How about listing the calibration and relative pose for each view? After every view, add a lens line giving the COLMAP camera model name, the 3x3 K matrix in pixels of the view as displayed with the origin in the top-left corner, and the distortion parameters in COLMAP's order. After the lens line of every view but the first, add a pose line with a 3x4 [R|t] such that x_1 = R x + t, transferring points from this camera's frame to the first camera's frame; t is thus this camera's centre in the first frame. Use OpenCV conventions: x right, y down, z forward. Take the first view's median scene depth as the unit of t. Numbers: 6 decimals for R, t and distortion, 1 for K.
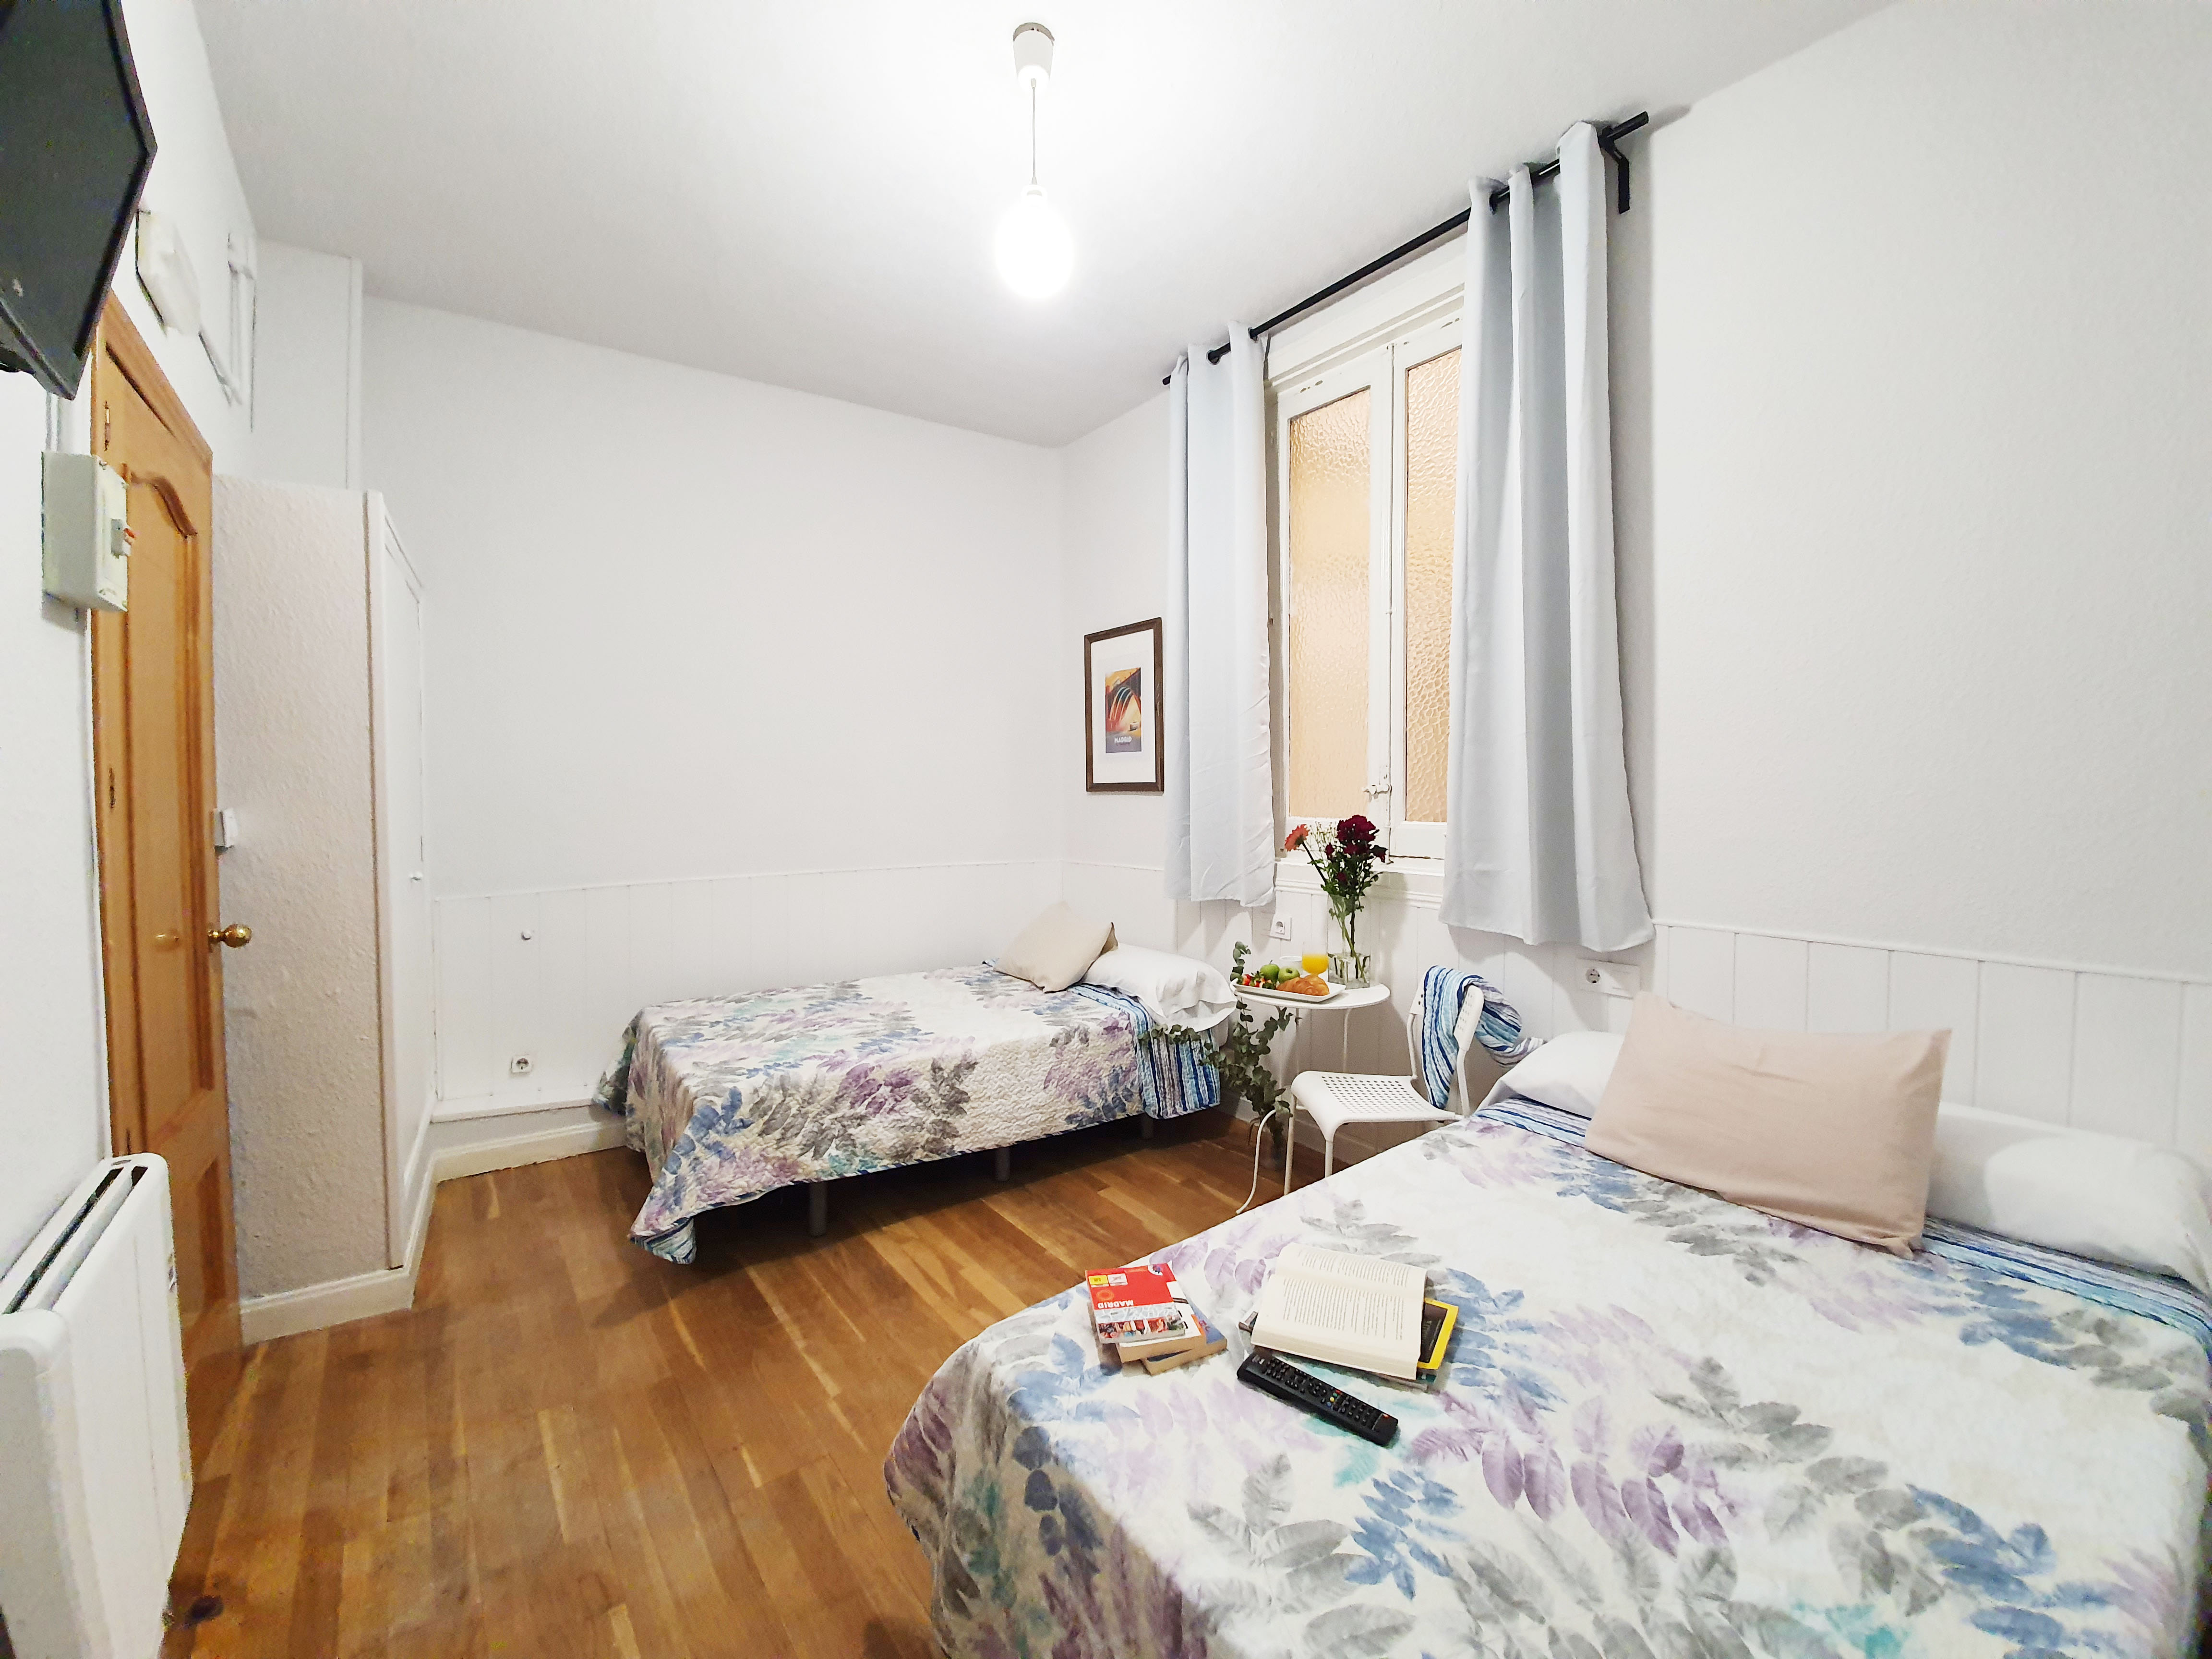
lens RADIAL K [[871.4, 0, 1146.5], [0, 871.4, 812.2], [0, 0, 1]] dist [-0.002106, -0.010502]
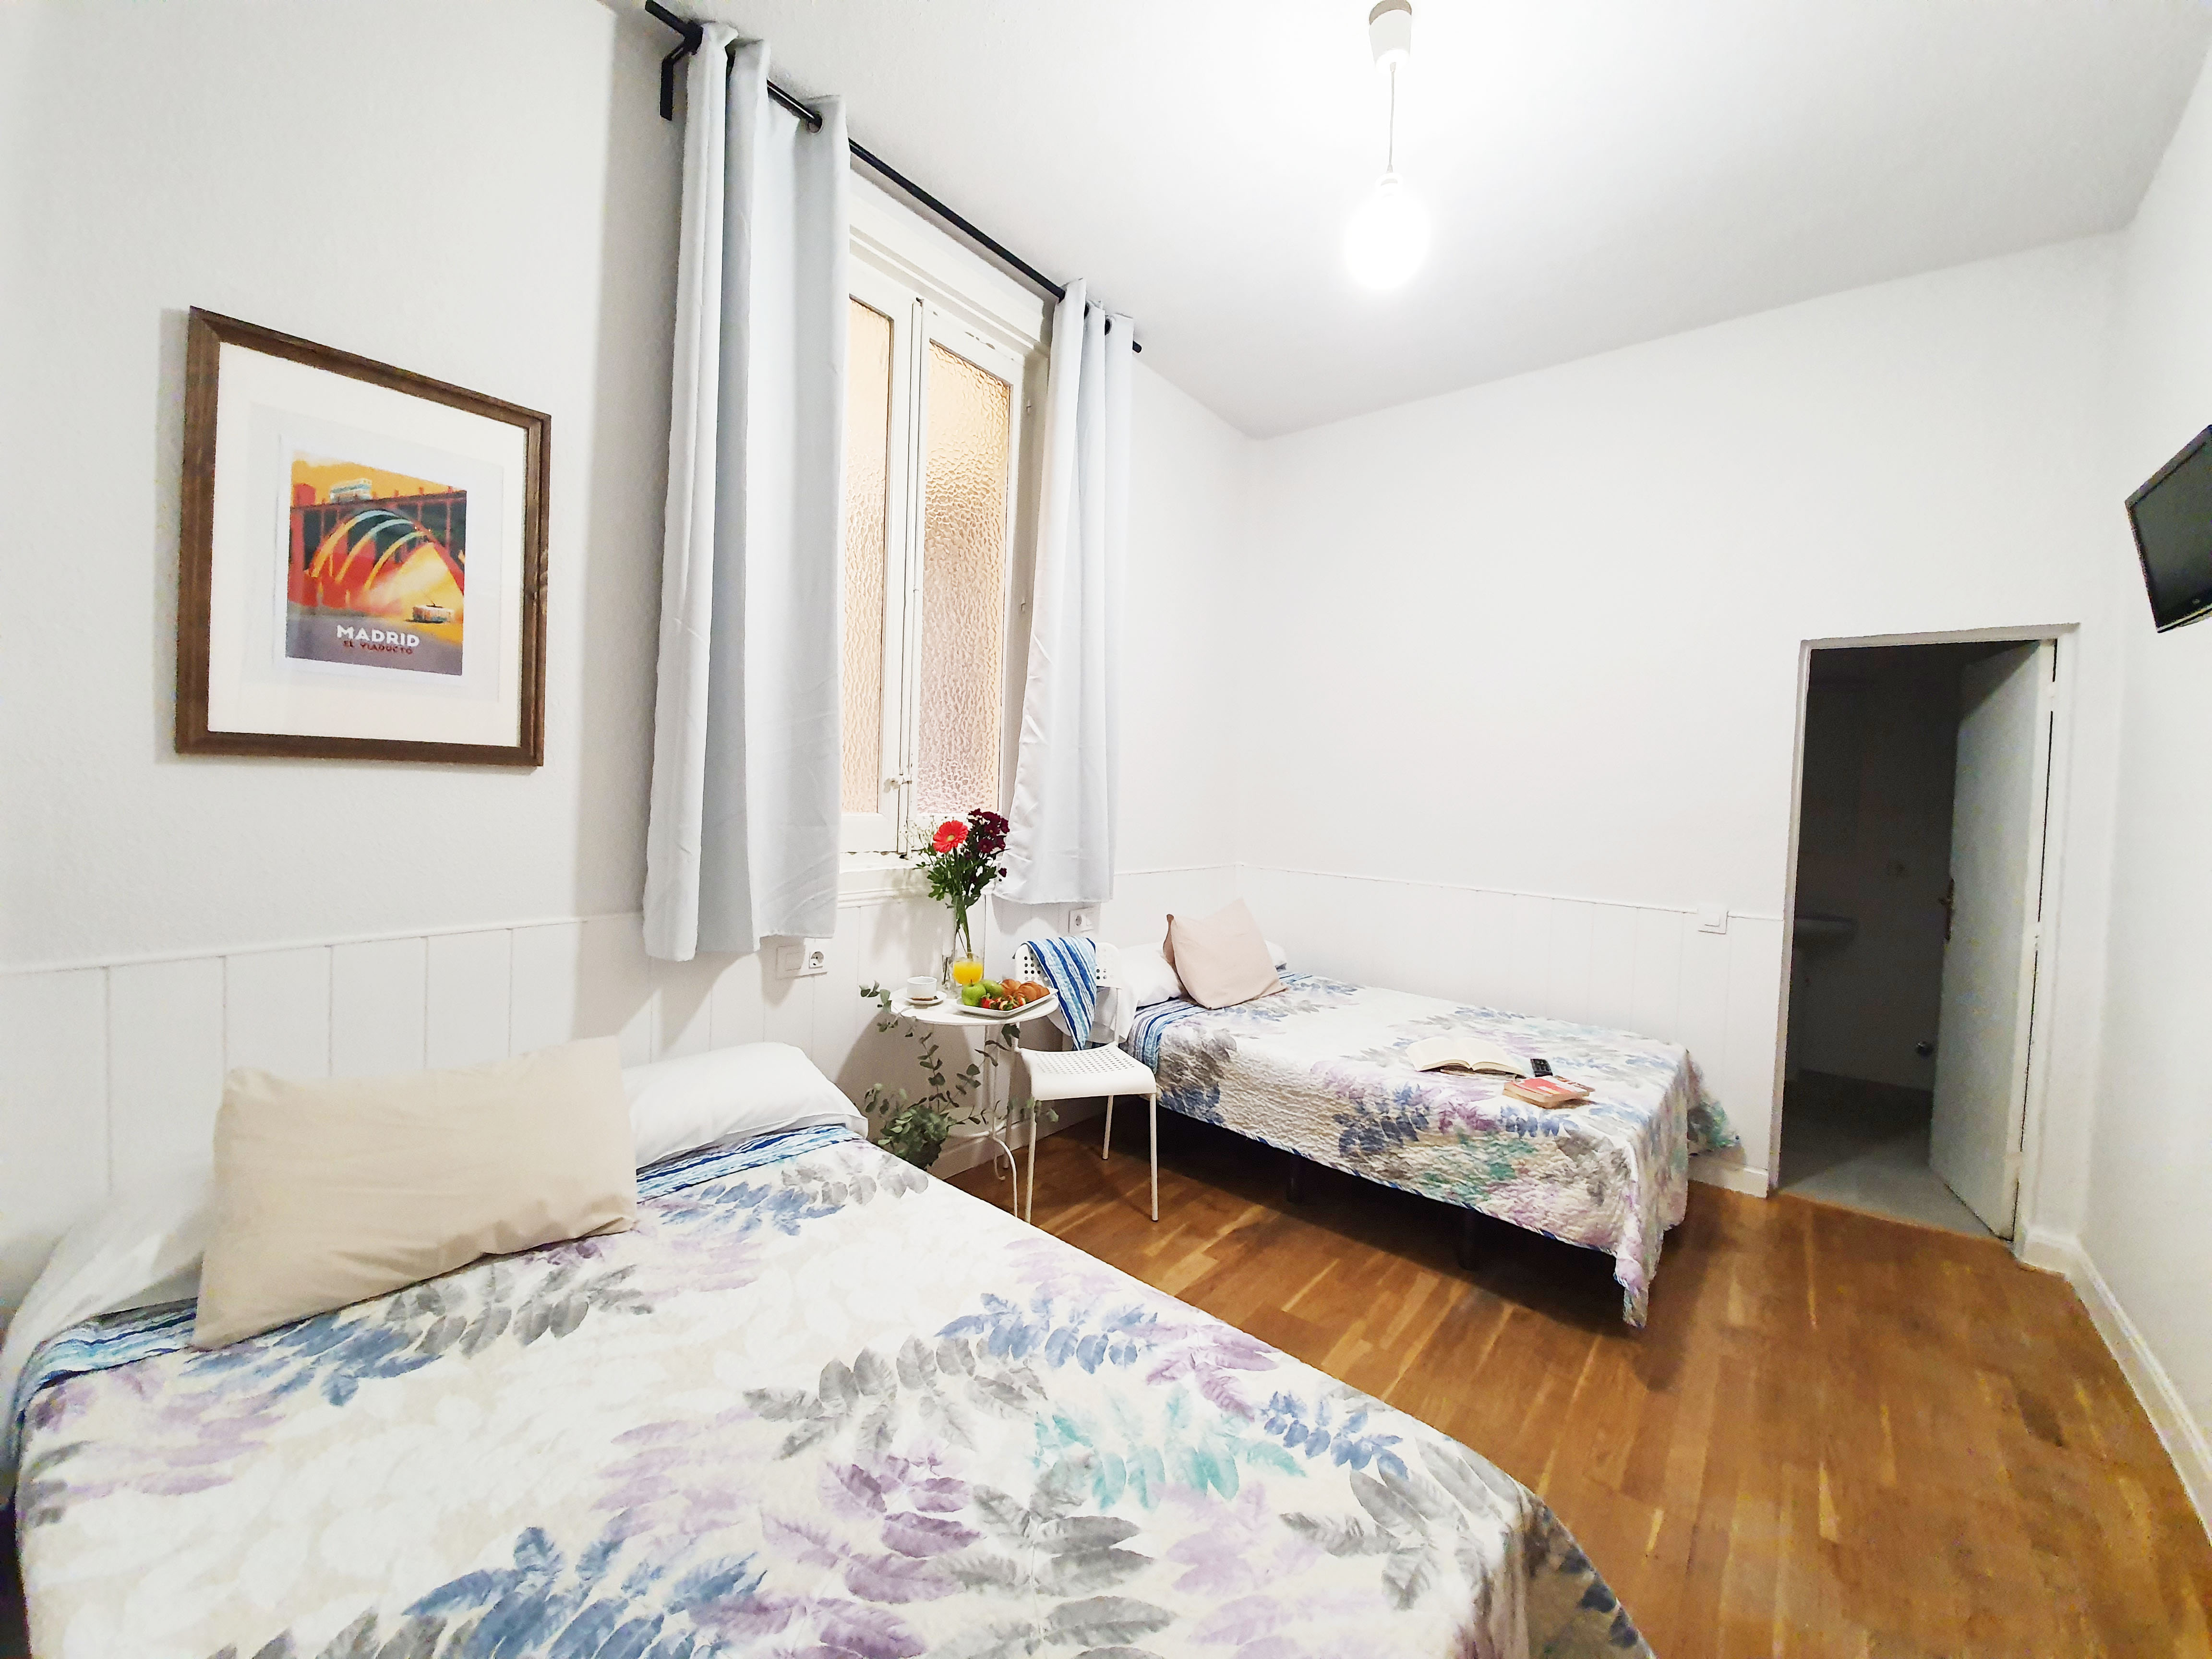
lens RADIAL K [[871.4, 0, 1113.5], [0, 871.4, 812.0], [0, 0, 1]] dist [-0.002106, -0.010502]
pose [[-0.214379, -0.026812, 0.976382, -0.707501], [-0.011301, 0.999624, 0.024969, -0.018522], [-0.976685, -0.005681, -0.214602, 1.032086]]
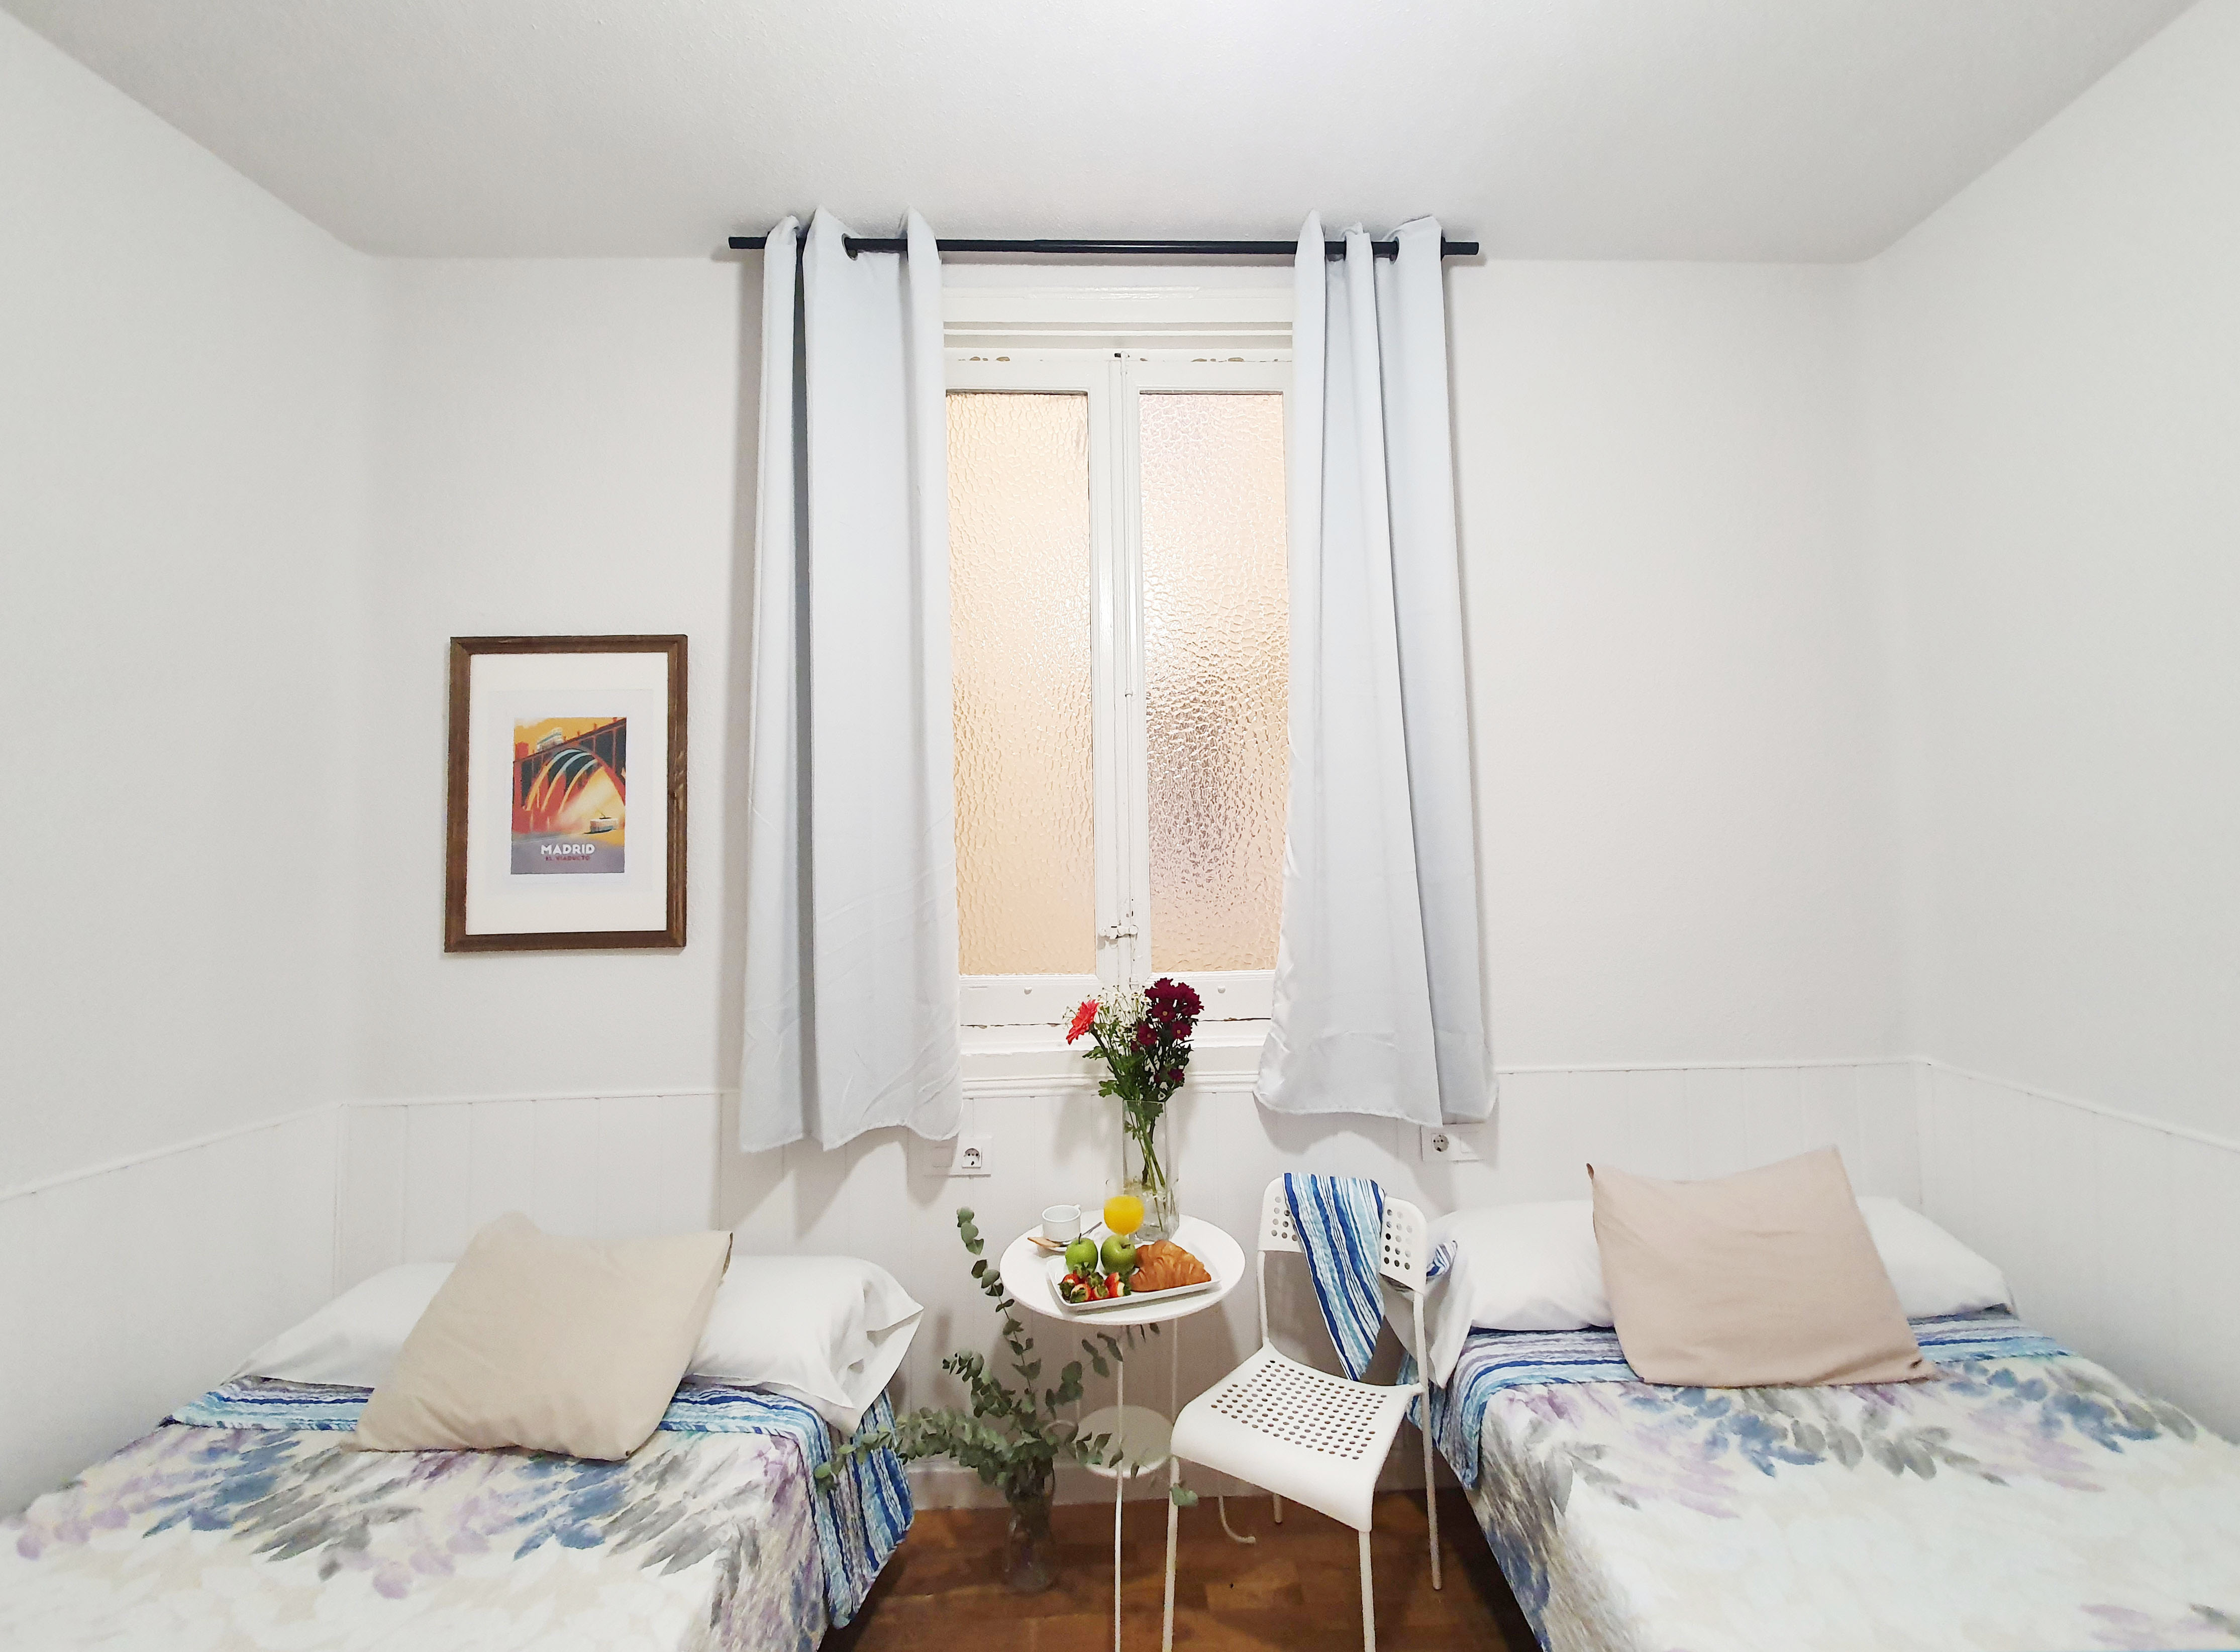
lens RADIAL K [[887.8, 0, 1162.6], [0, 887.8, 796.2], [0, 0, 1]] dist [-0.011292, -0.004273]
pose [[0.610206, 0.044890, 0.790970, -0.317474], [0.035814, 0.995810, -0.084145, -0.079927], [-0.791433, 0.079674, 0.606042, 0.548273]]
